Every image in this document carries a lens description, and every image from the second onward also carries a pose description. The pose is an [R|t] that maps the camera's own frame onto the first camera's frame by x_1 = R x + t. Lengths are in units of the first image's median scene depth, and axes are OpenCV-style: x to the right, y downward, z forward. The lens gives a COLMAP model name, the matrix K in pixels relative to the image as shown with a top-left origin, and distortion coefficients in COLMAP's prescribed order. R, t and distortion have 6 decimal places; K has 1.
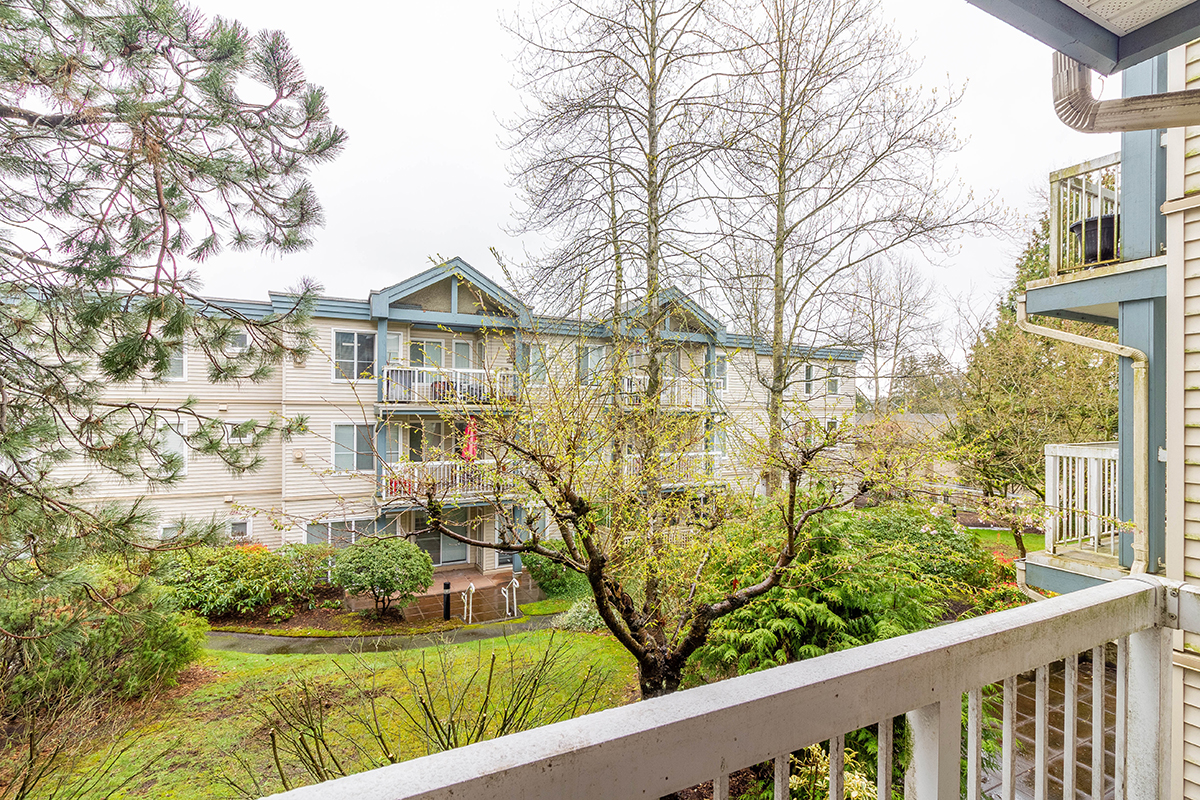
lens RADIAL K [[568.9, 0, 605.1], [0, 568.9, 408.8], [0, 0, 1]] dist [-0.001851, -0.000166]
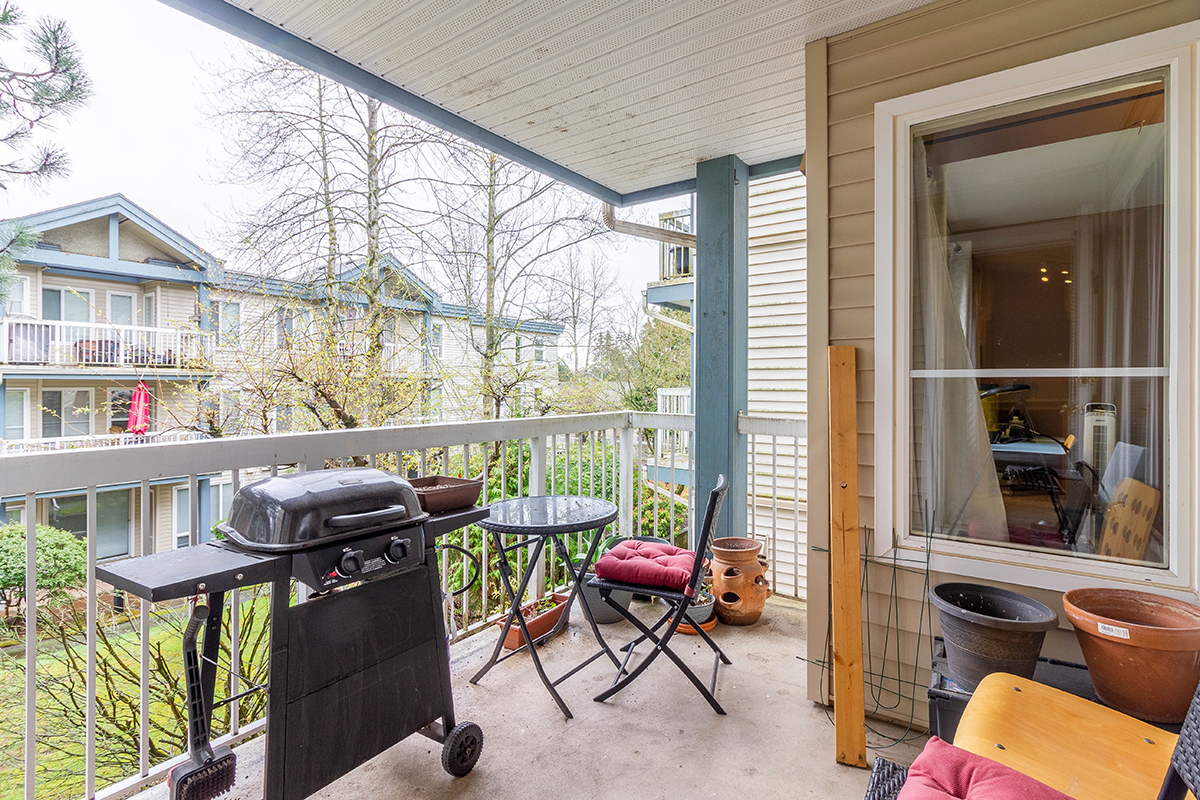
lens RADIAL K [[581.8, 0, 602.6], [0, 581.8, 387.9], [0, 0, 1]] dist [0.024822, 0.000068]
pose [[0.885339, -0.008288, 0.464873, -0.040203], [0.002824, 0.999919, 0.012450, 0.016777], [-0.464938, -0.009710, 0.885290, -0.139937]]
